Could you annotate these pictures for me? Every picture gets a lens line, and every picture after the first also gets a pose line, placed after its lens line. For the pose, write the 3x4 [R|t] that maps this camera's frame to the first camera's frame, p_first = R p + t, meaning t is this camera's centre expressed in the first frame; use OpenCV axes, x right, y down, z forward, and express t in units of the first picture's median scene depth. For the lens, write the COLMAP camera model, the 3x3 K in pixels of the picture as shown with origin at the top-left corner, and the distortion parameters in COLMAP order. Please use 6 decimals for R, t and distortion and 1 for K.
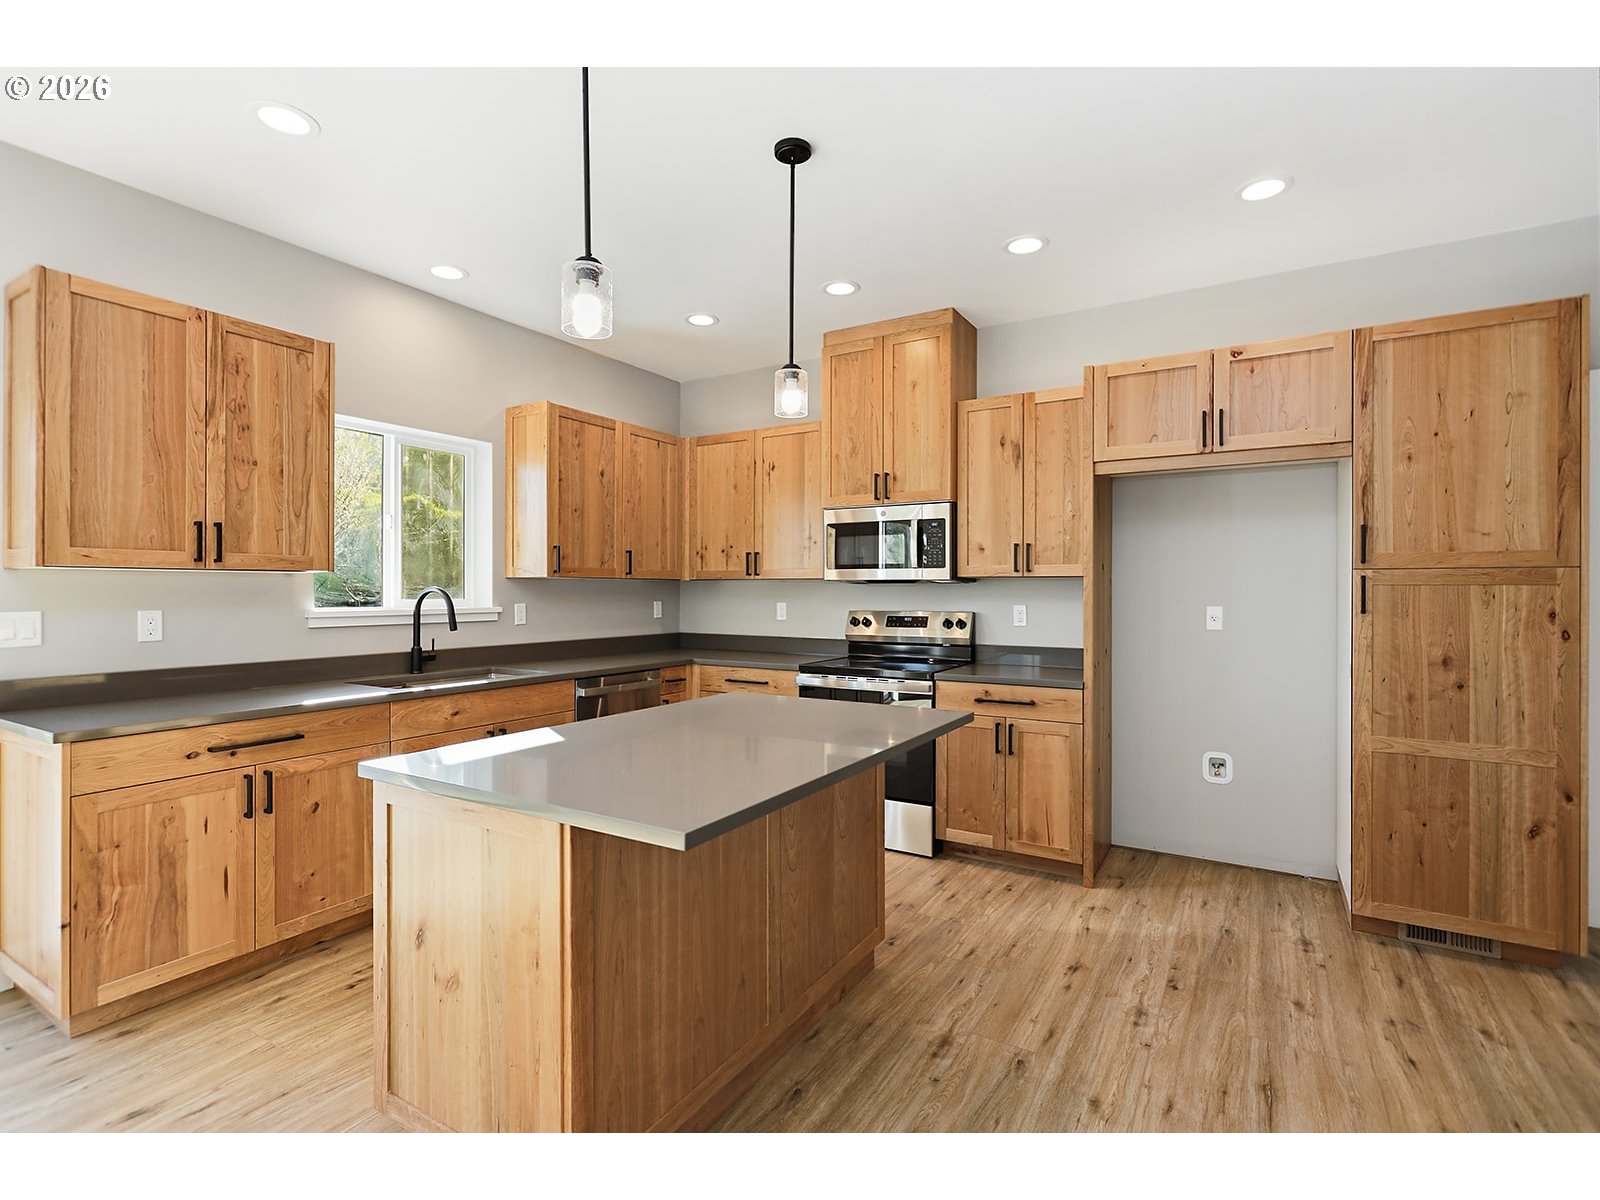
lens RADIAL K [[768.1, 0, 800.4], [0, 768.1, 590.3], [0, 0, 1]] dist [0.001587, 0.000765]
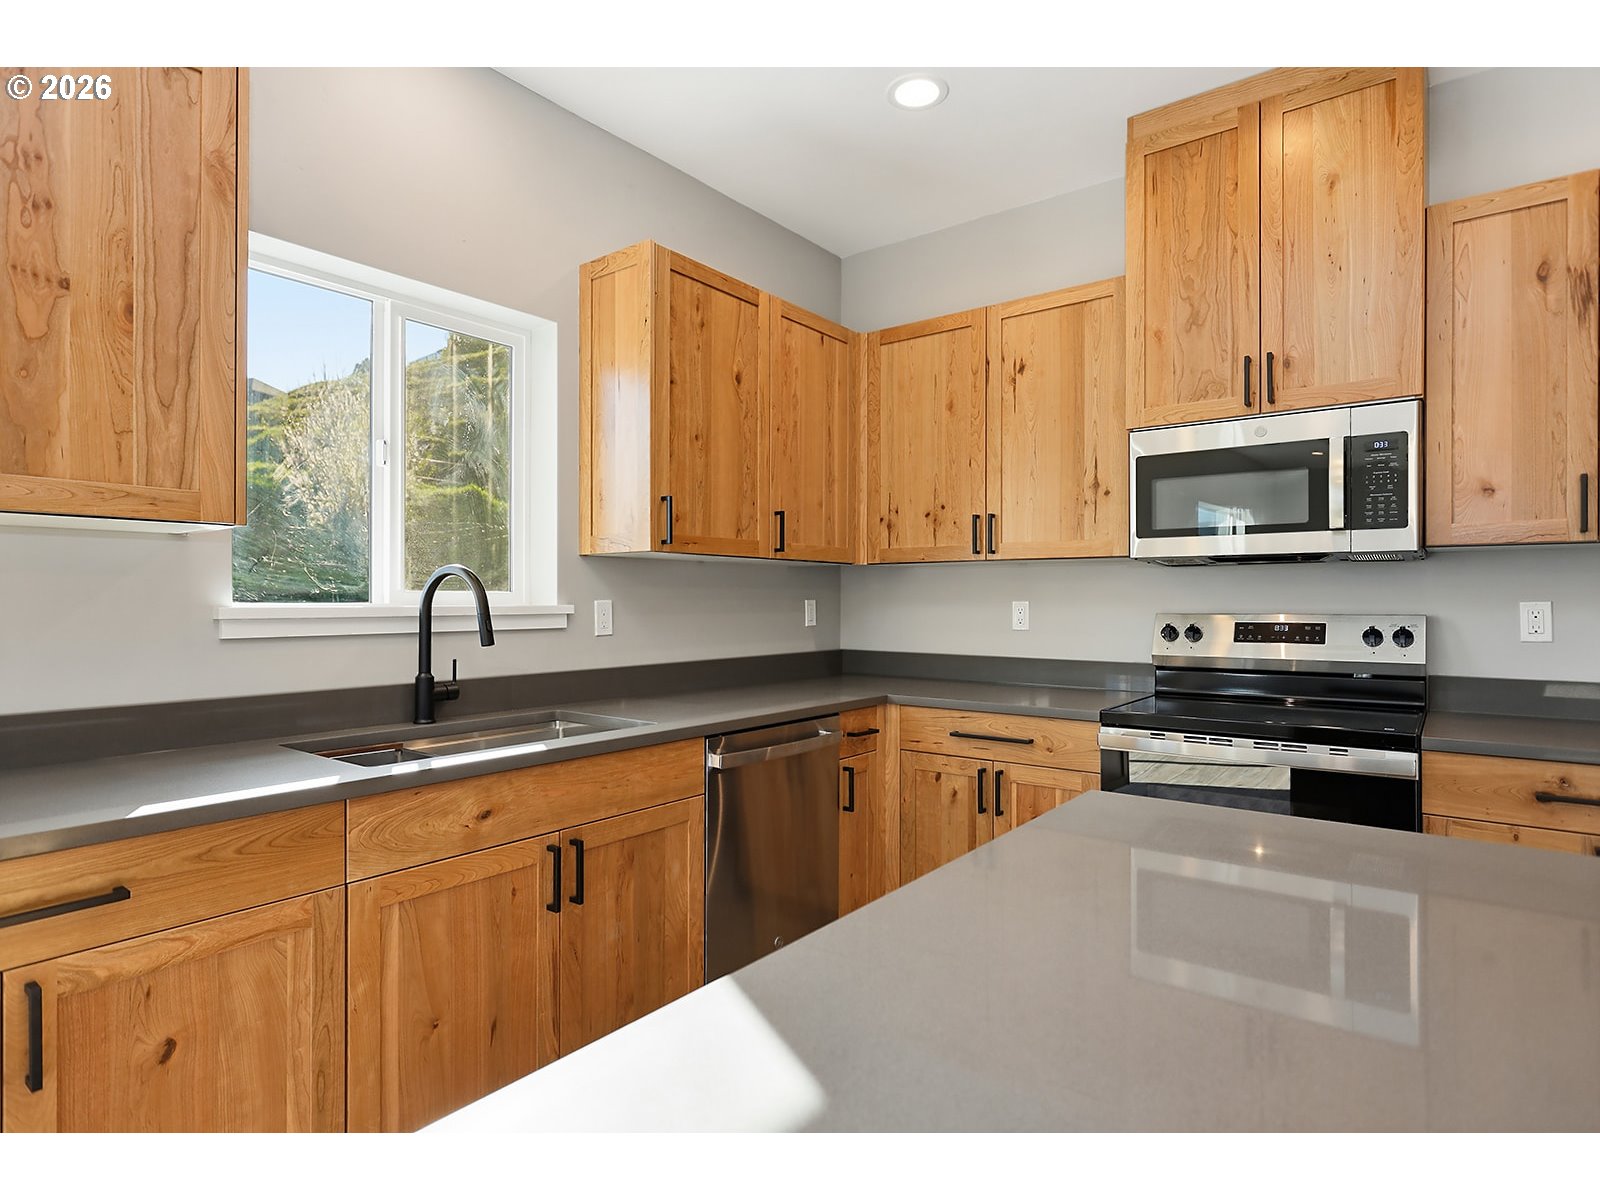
lens RADIAL K [[866.2, 0, 804.5], [0, 866.2, 597.6], [0, 0, 1]] dist [-0.003406, 0.000482]
pose [[0.994611, -0.001185, -0.103669, -0.146425], [0.000878, 0.999995, -0.003003, 0.018178], [0.103672, 0.002896, 0.994607, 0.365859]]
